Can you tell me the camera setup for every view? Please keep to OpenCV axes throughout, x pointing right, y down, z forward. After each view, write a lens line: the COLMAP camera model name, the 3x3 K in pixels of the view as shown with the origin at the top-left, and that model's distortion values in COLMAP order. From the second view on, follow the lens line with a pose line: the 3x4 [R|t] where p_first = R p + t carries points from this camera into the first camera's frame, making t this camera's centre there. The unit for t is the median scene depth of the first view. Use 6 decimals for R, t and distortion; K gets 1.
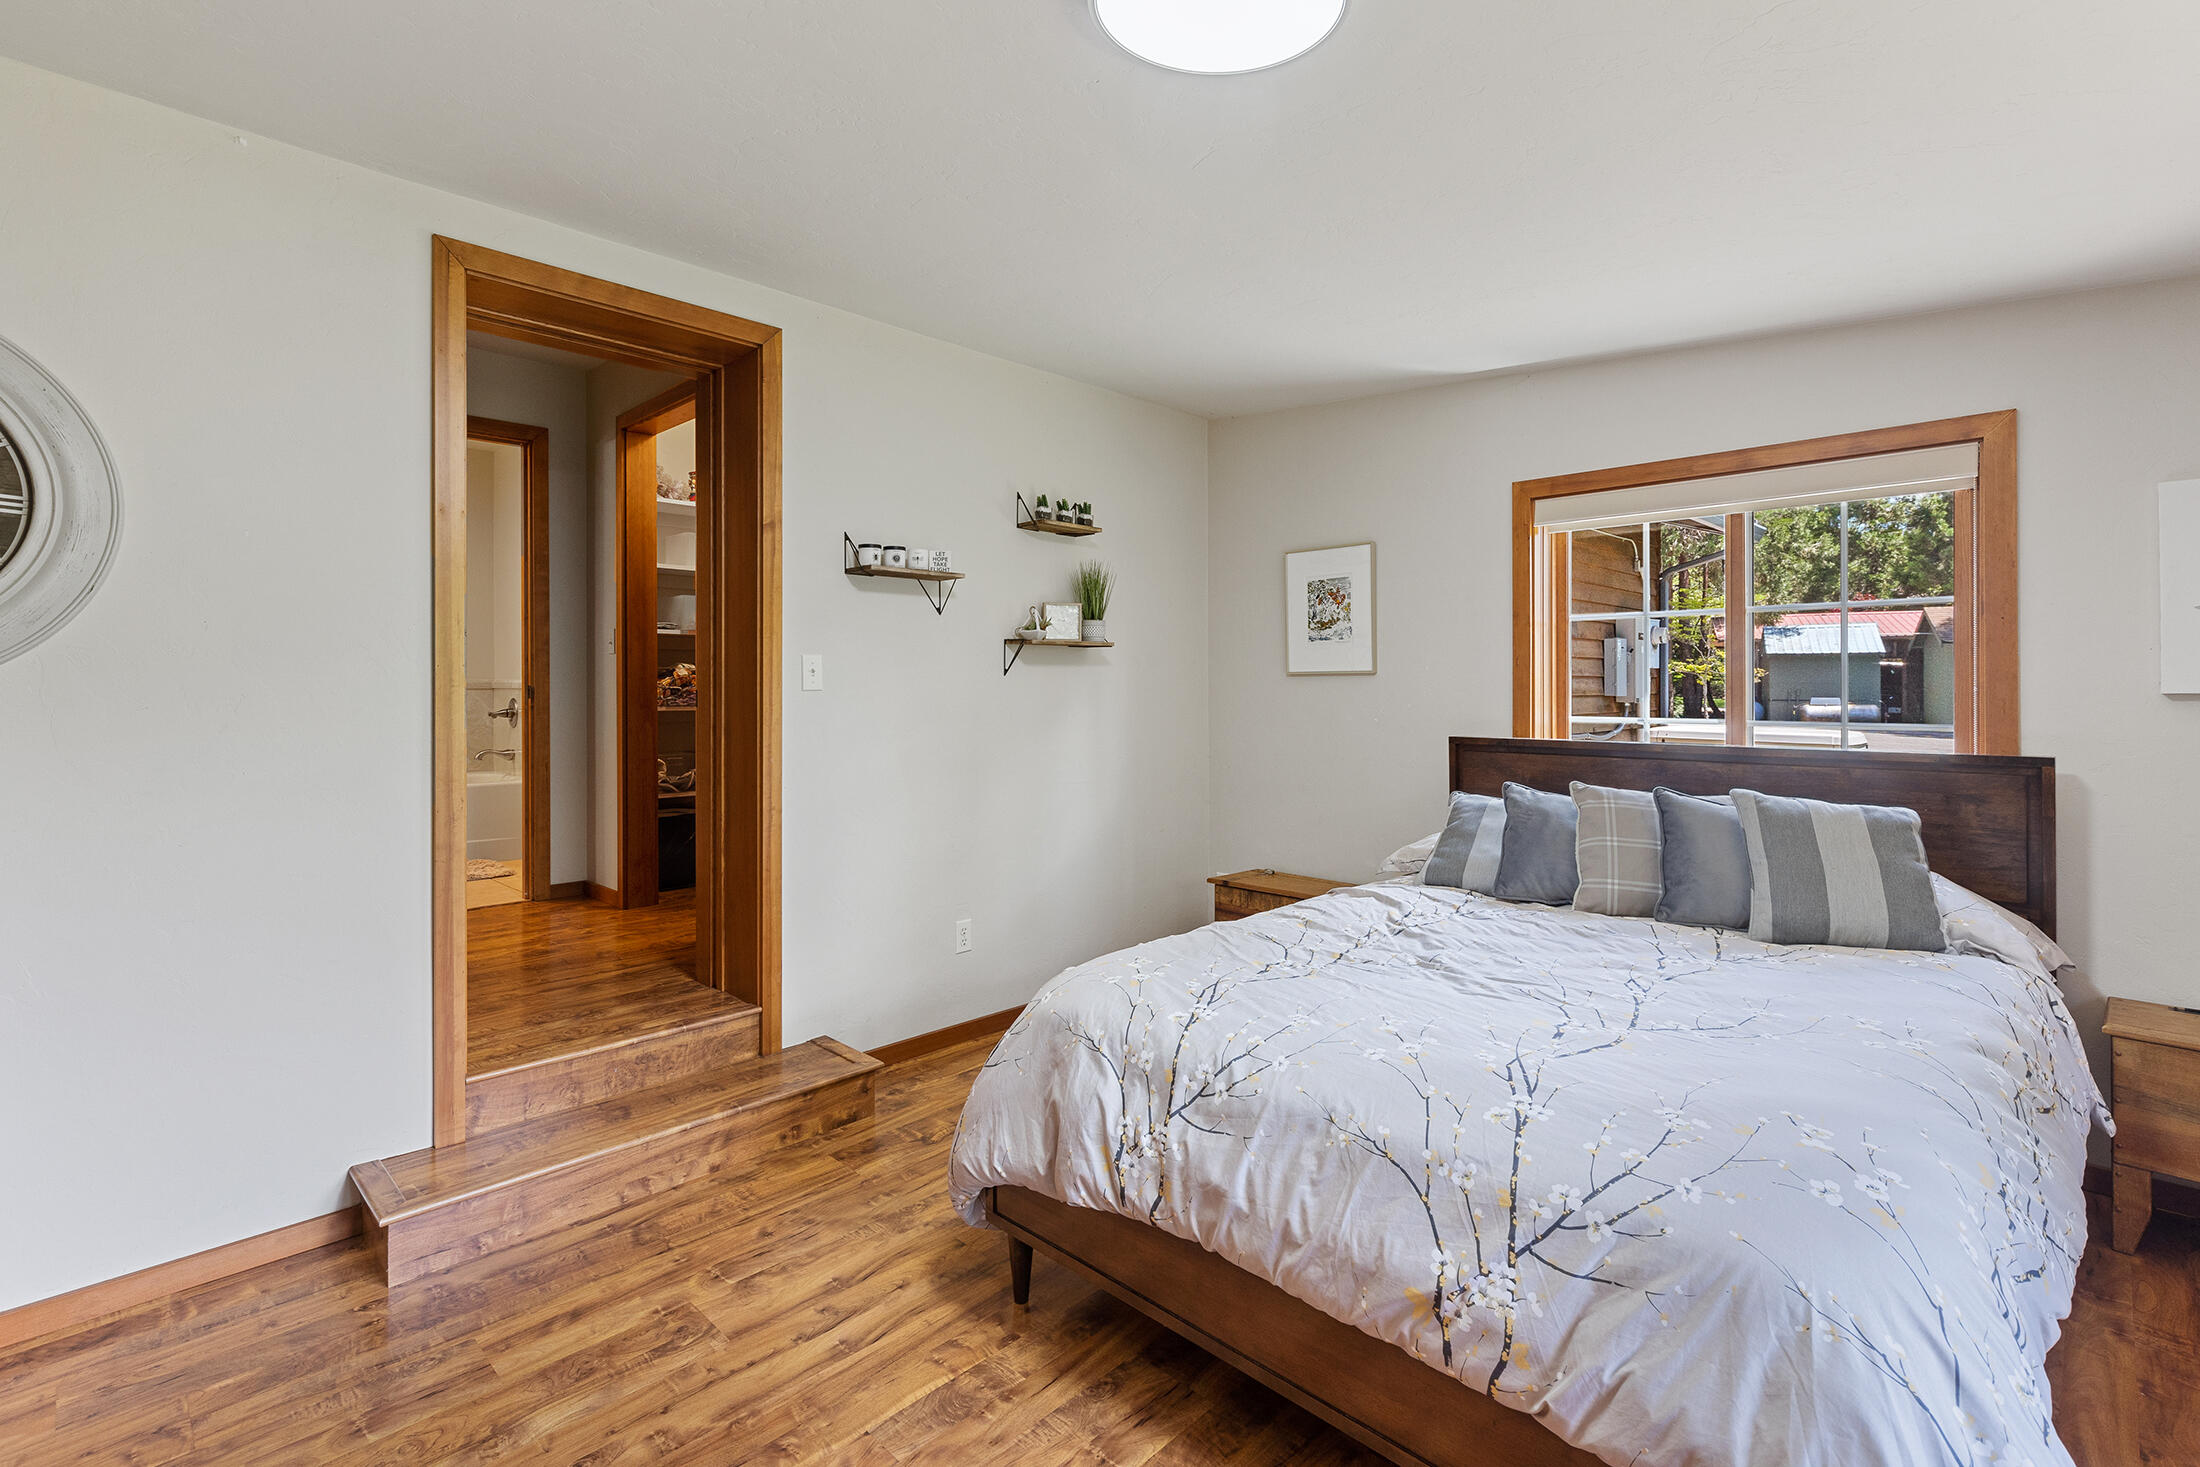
lens RADIAL K [[1005.5, 0, 1132.3], [0, 1005.5, 686.3], [0, 0, 1]] dist [0.002077, -0.000503]
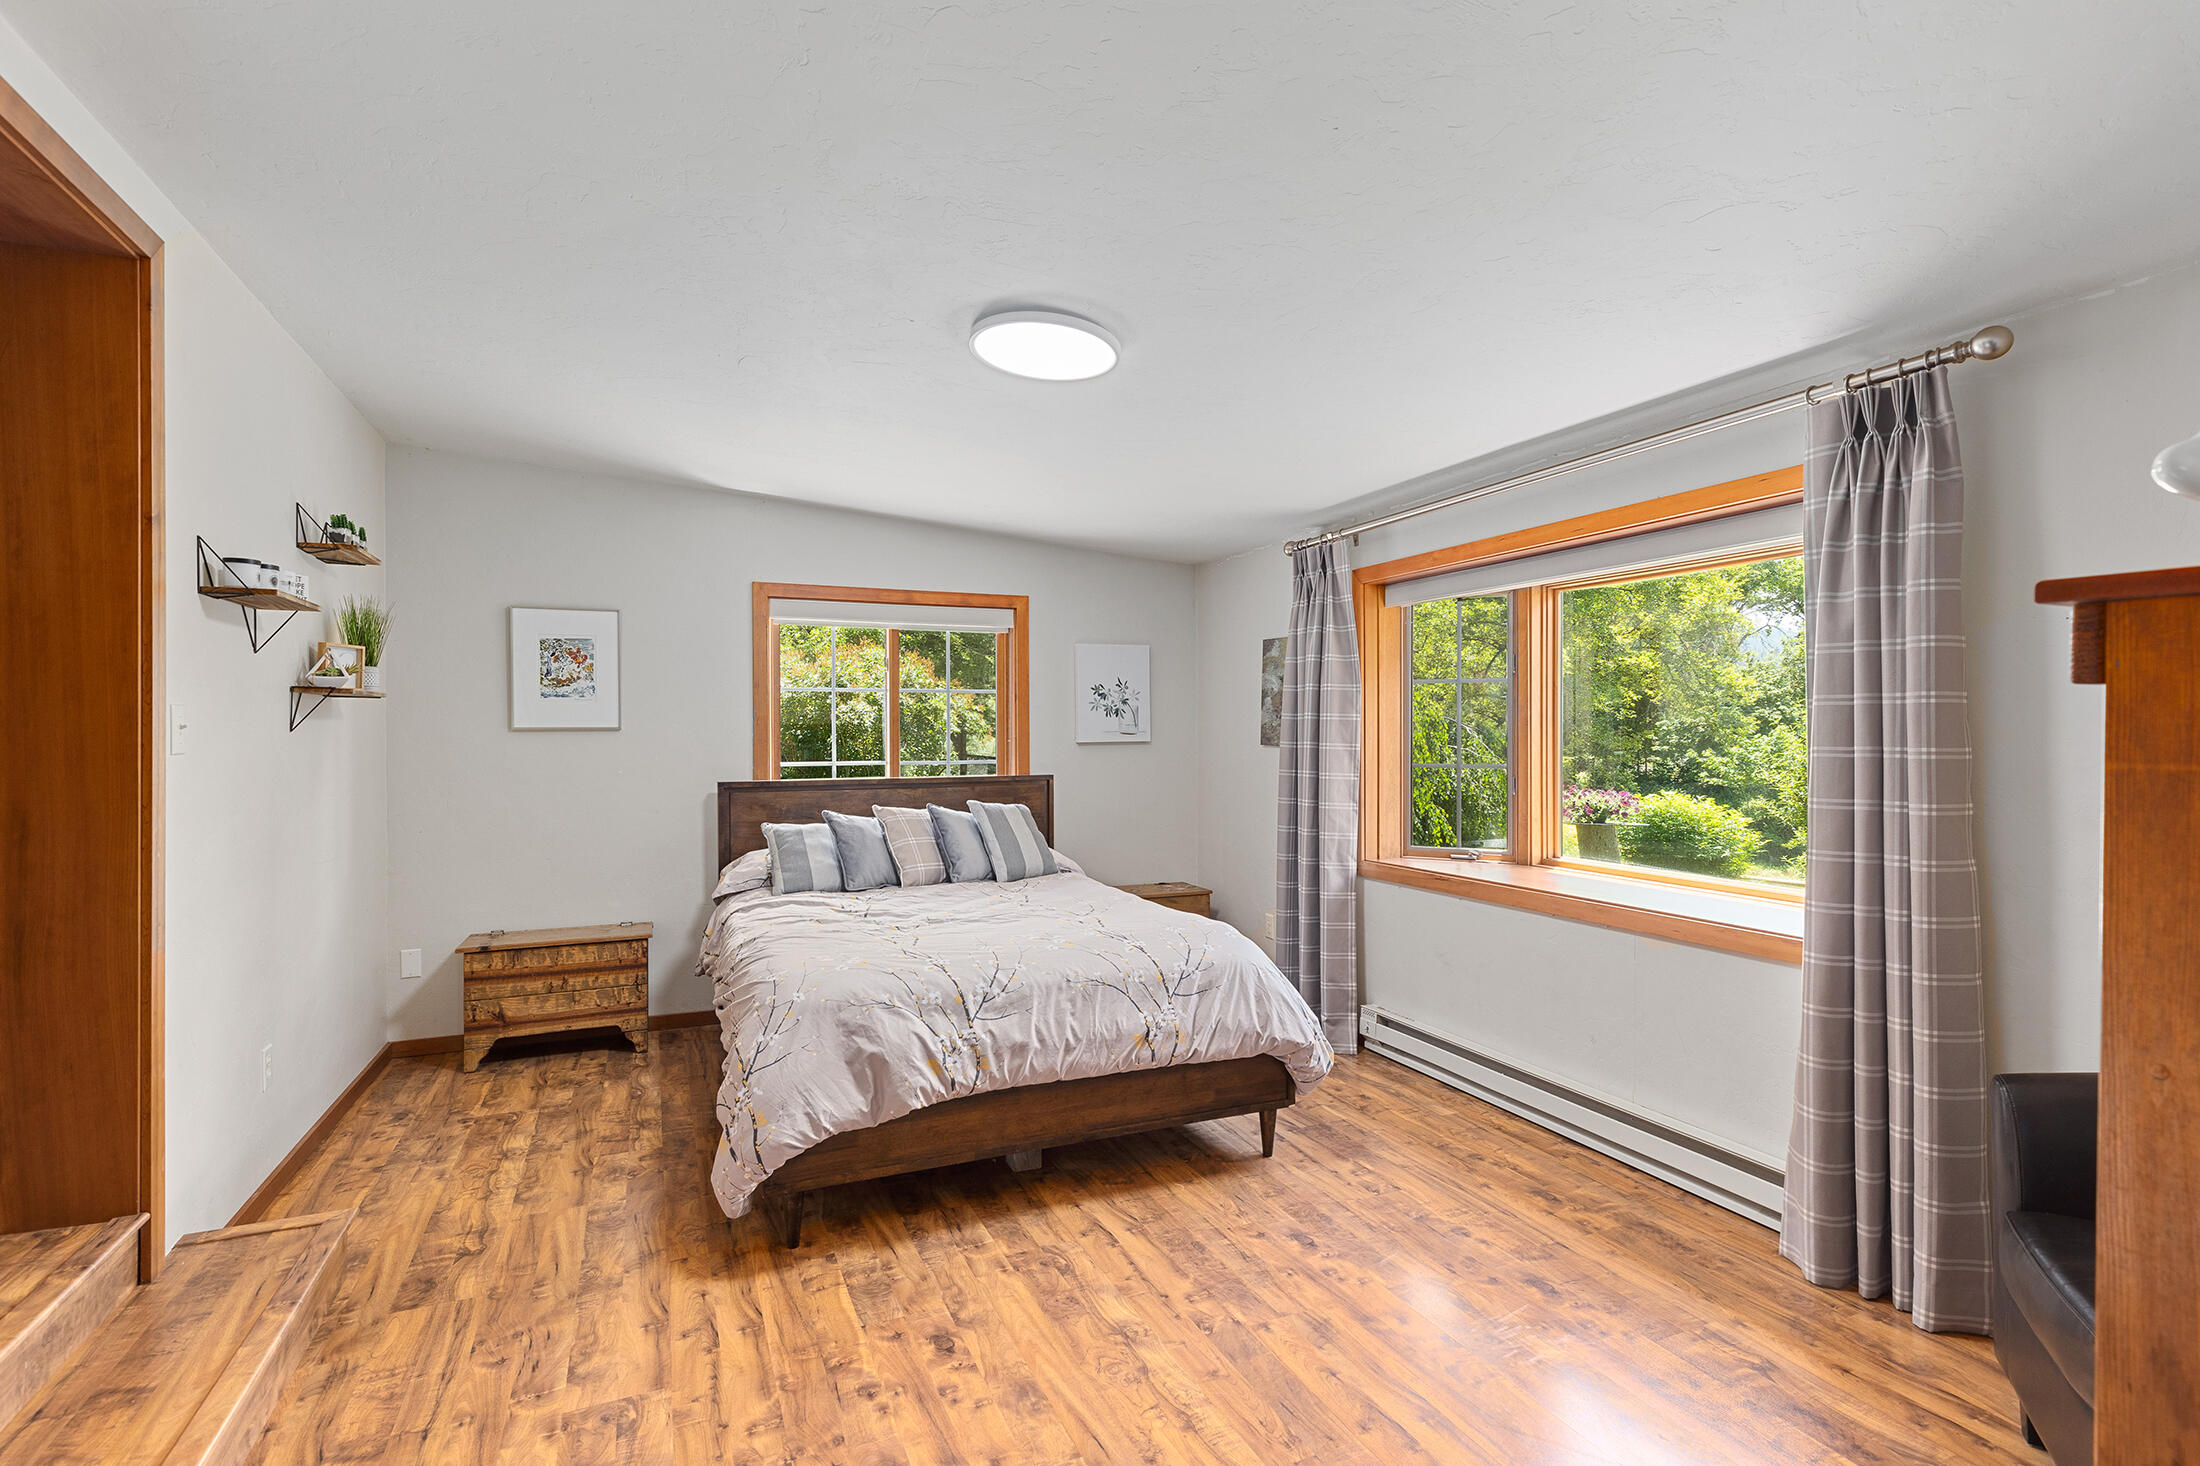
lens RADIAL K [[1005.5, 0, 1095.7], [0, 1005.5, 736.2], [0, 0, 1]] dist [0.002077, -0.000503]
pose [[0.381795, -0.001762, 0.924245, -0.838284], [0.001366, 0.999998, 0.001342, -0.009443], [-0.924246, 0.000750, 0.381797, 0.145280]]
